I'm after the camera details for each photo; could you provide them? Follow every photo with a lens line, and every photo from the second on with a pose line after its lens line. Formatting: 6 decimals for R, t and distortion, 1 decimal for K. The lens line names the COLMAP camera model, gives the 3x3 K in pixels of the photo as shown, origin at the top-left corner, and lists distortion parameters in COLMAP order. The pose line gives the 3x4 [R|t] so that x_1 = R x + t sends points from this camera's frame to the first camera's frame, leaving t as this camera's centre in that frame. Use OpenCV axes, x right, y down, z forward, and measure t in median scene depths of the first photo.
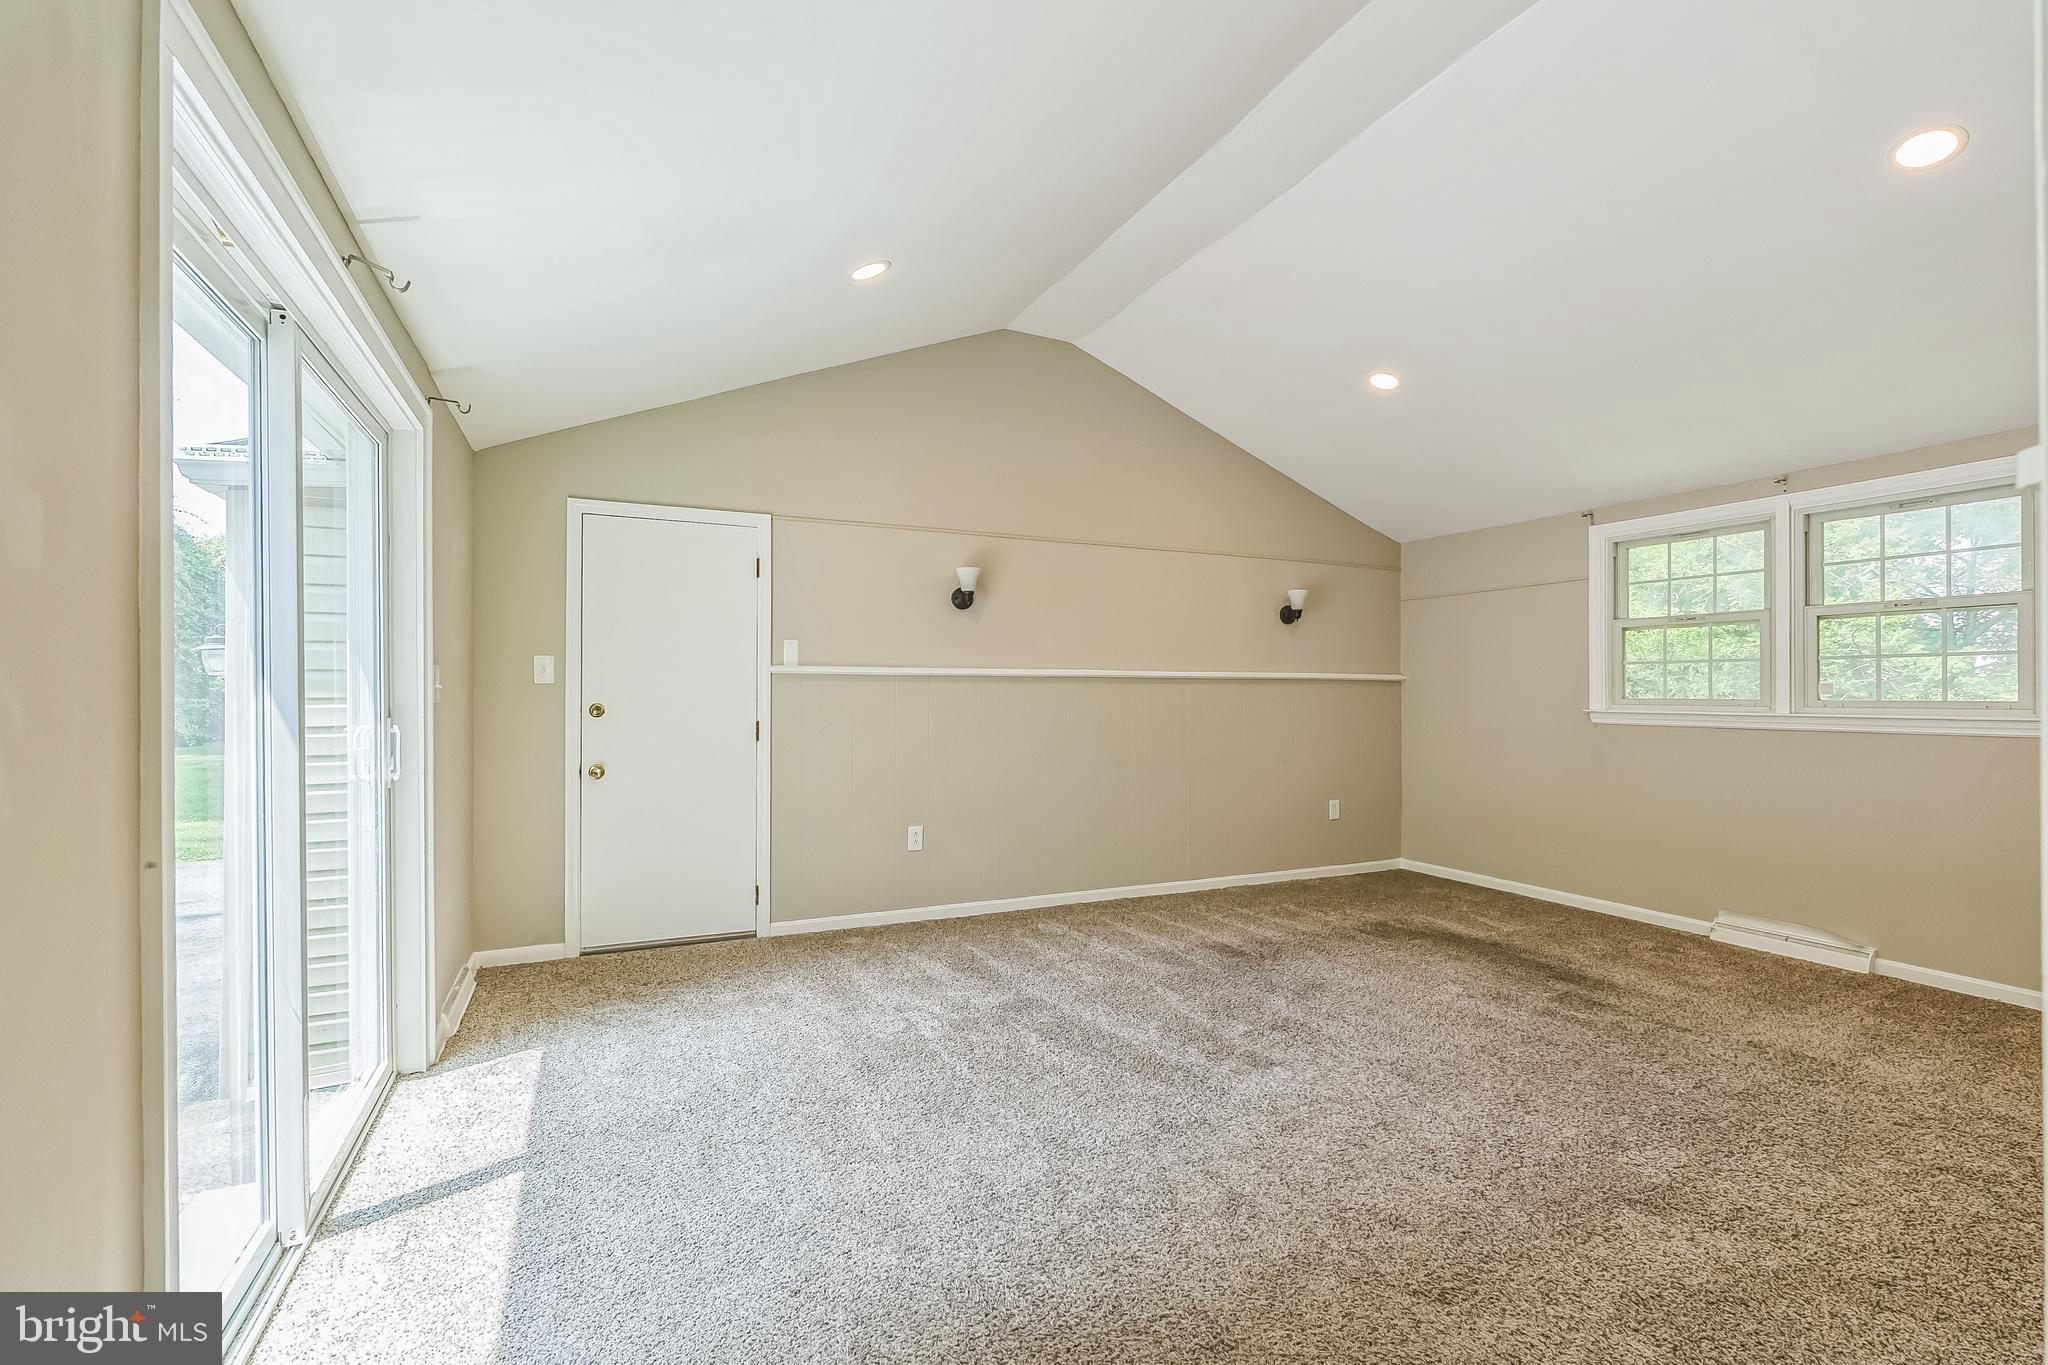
lens RADIAL K [[924.0, 0, 1029.8], [0, 924.0, 689.9], [0, 0, 1]] dist [-0.014979, 0.000786]
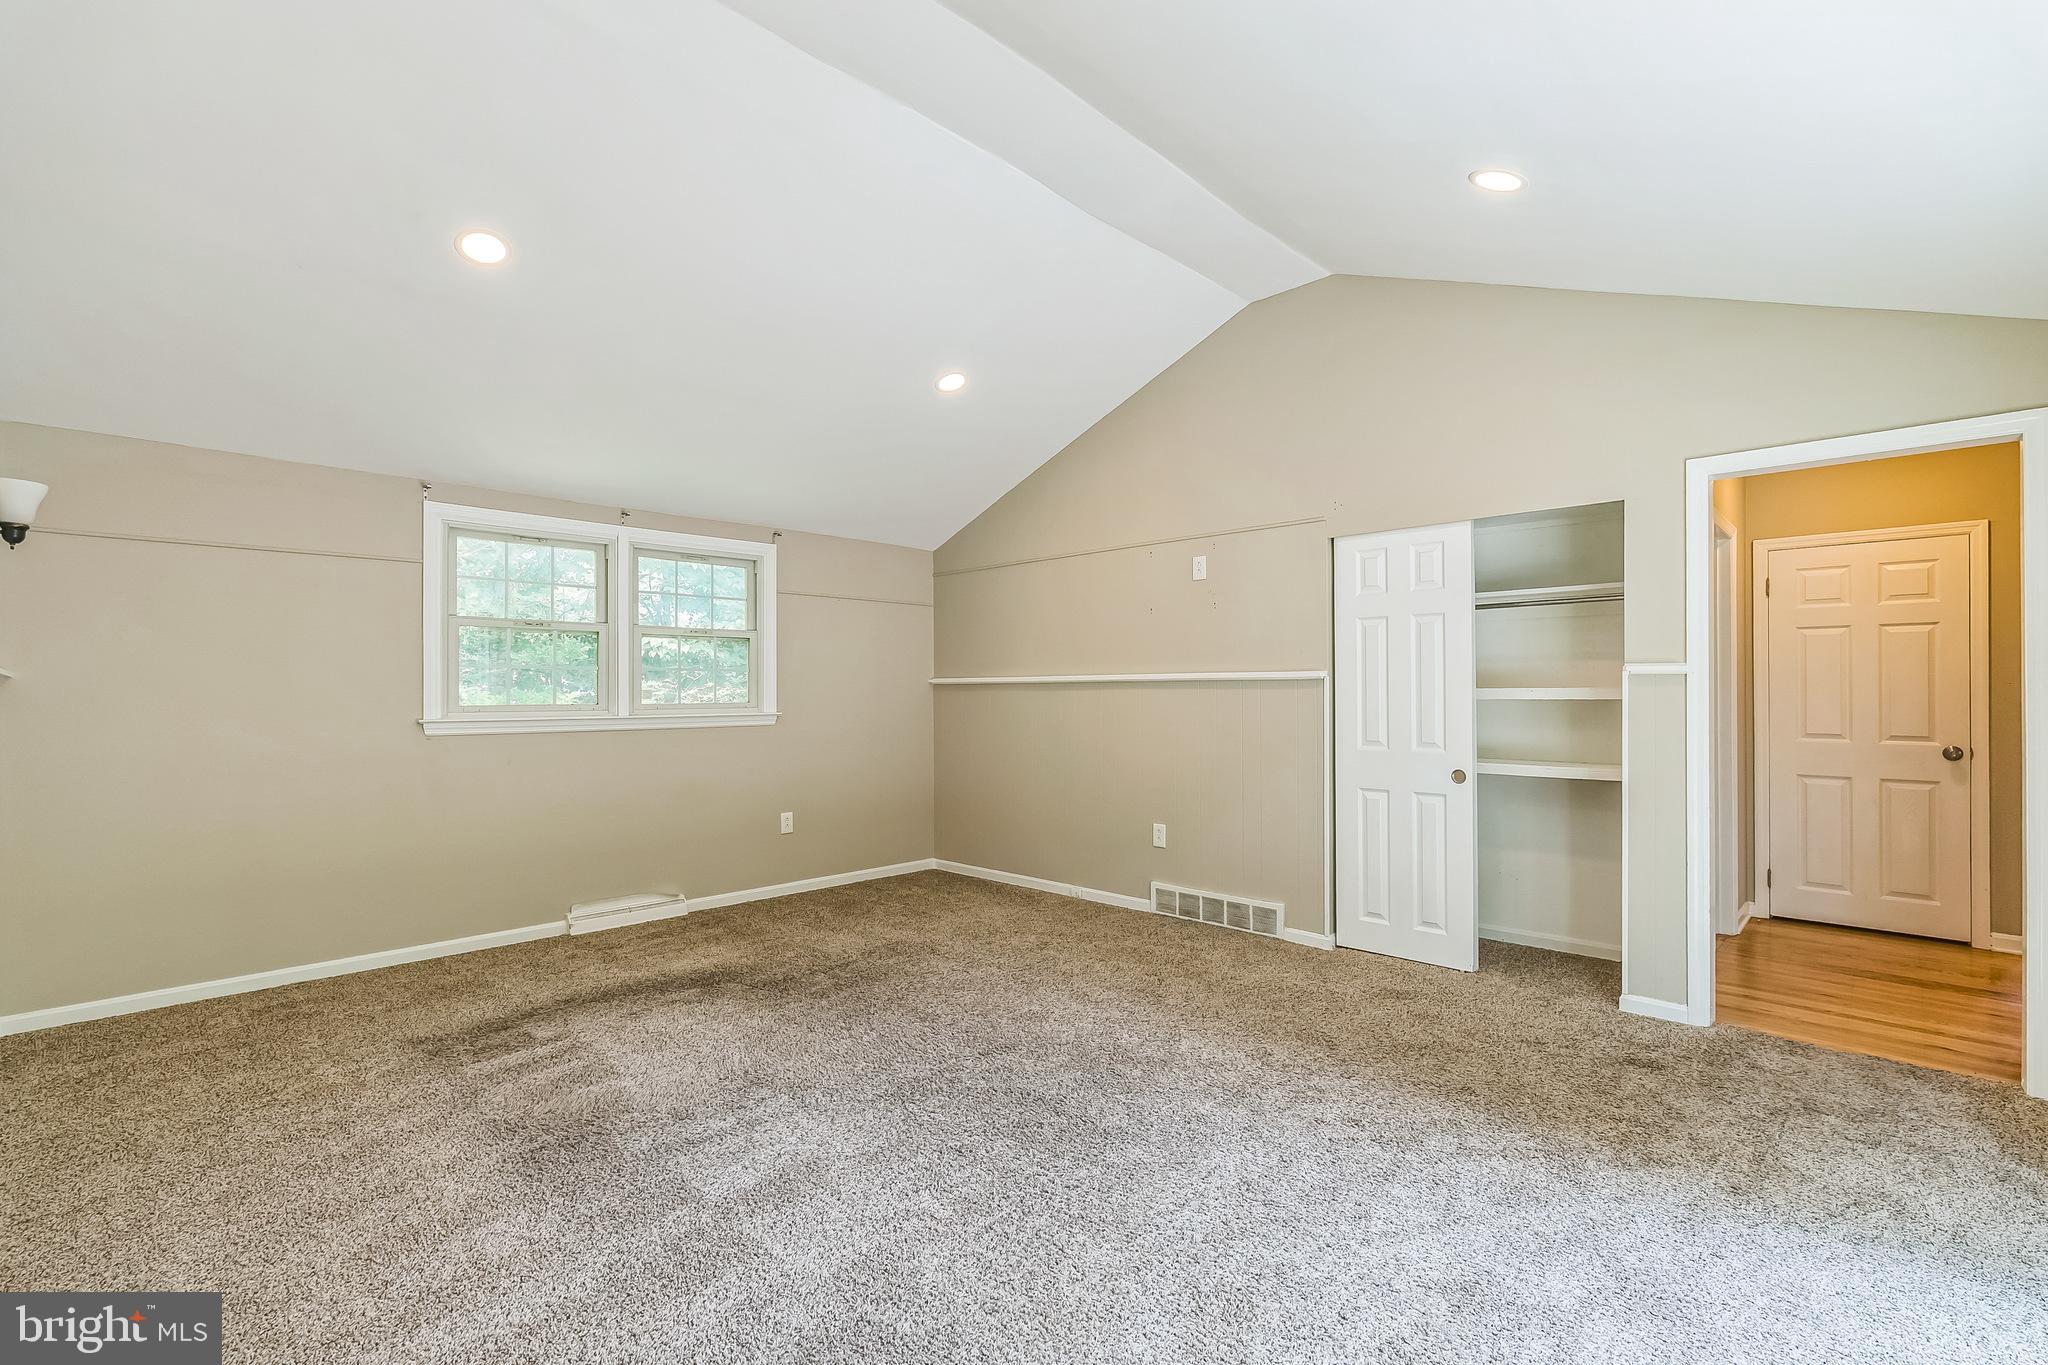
lens RADIAL K [[924.0, 0, 1028.9], [0, 924.0, 693.9], [0, 0, 1]] dist [-0.014979, 0.000786]
pose [[-0.370354, -0.005561, 0.928874, -0.422341], [-0.005964, 0.999976, 0.003609, -0.009093], [-0.928871, -0.004204, -0.370378, 0.911676]]
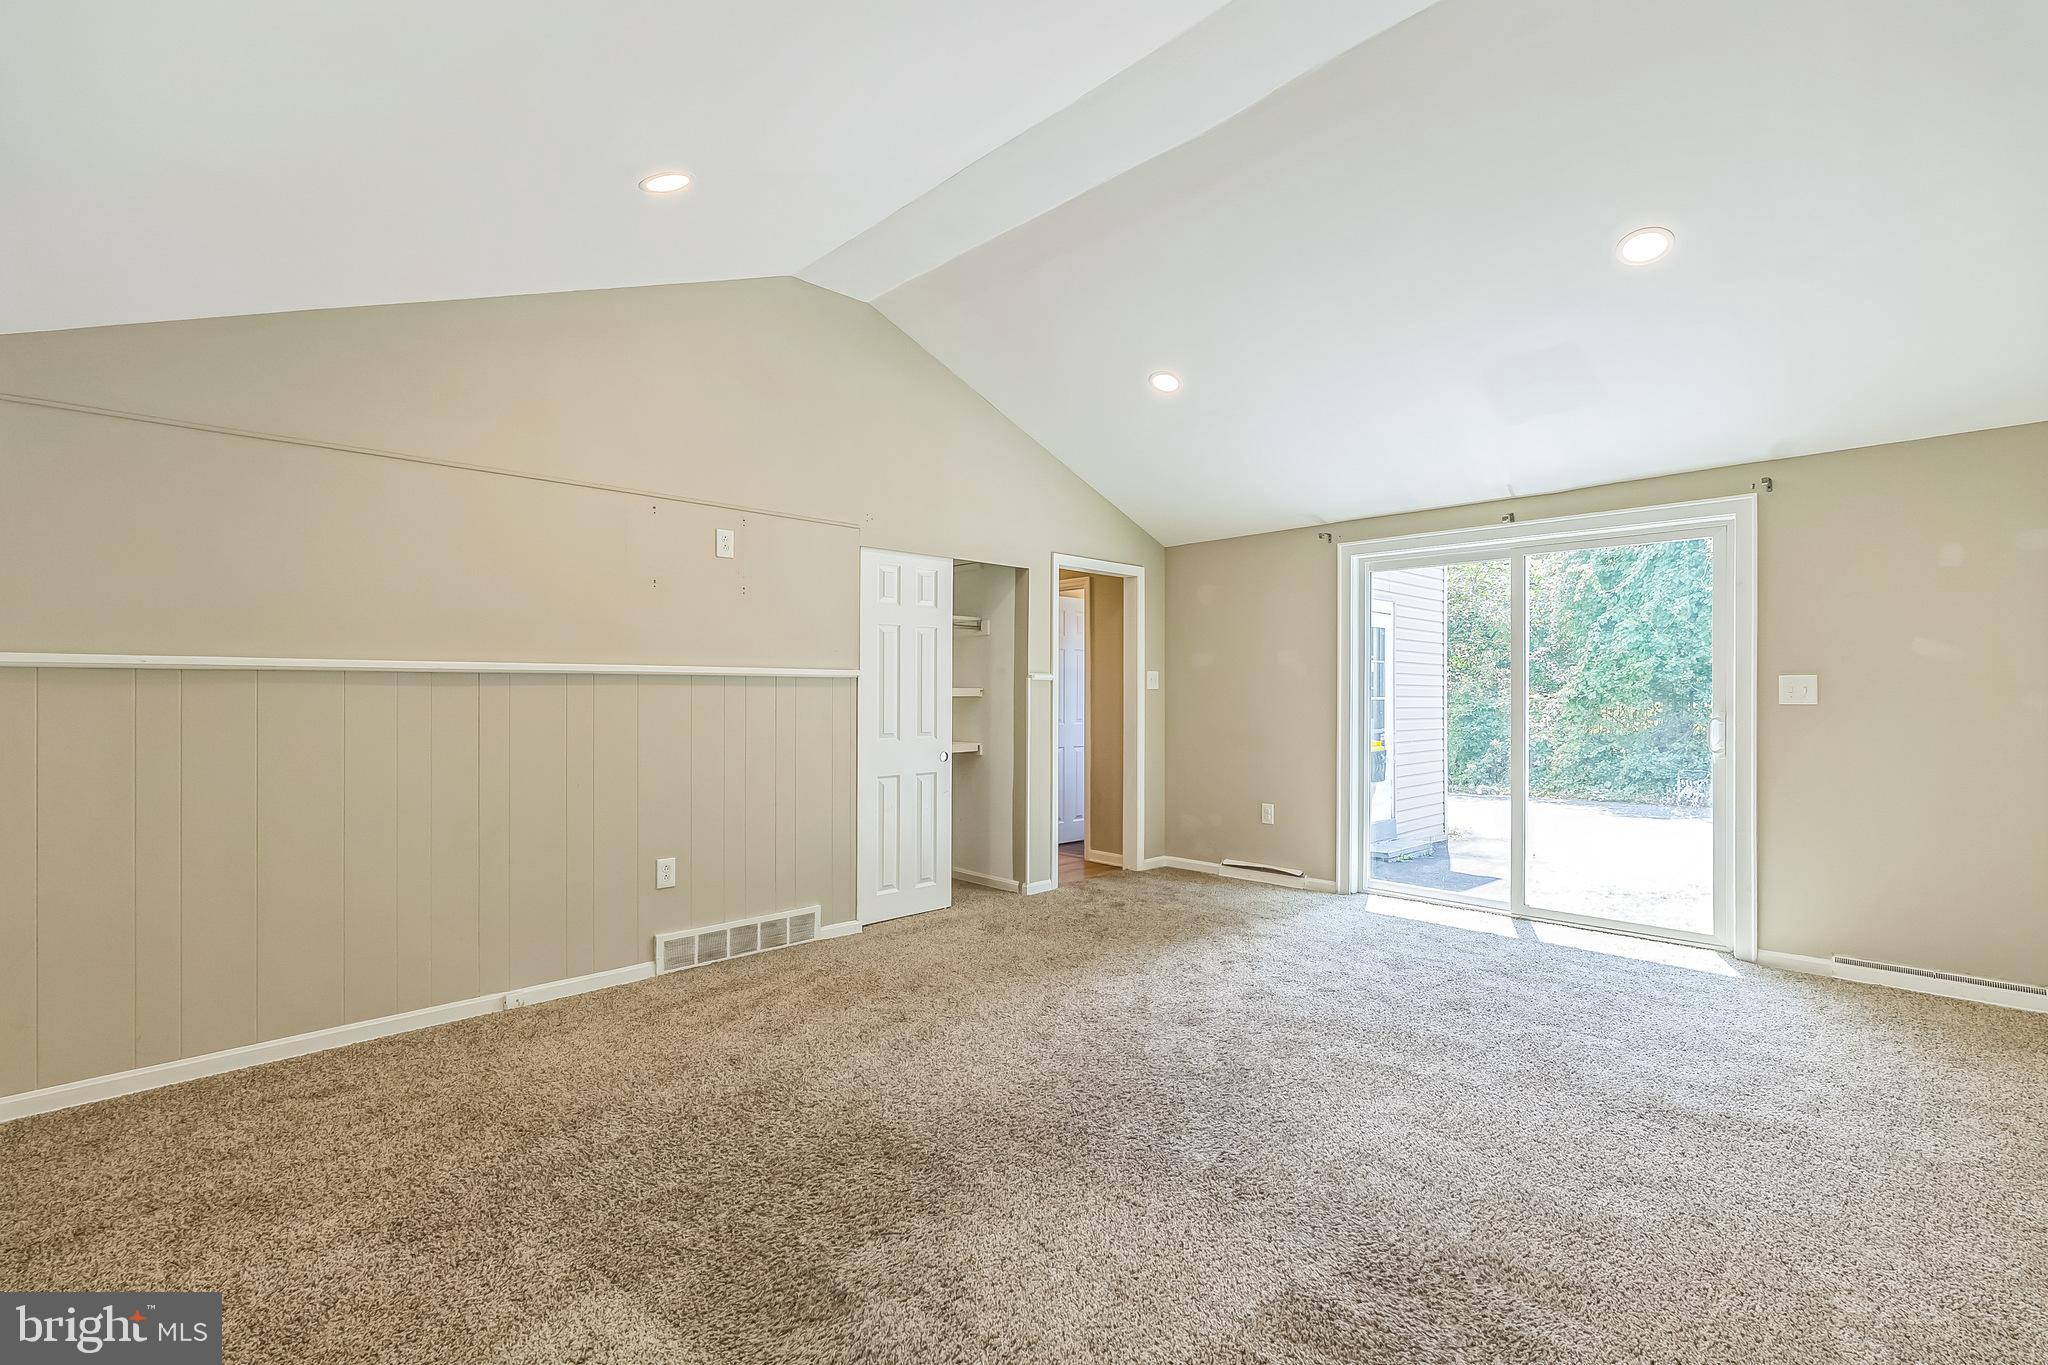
lens RADIAL K [[924.0, 0, 1020.6], [0, 924.0, 689.1], [0, 0, 1]] dist [-0.014979, 0.000786]
pose [[-0.928700, -0.006799, -0.370770, 0.591572], [-0.003183, 0.999941, -0.010364, -0.000187], [0.370819, -0.008444, -0.928667, 1.292693]]
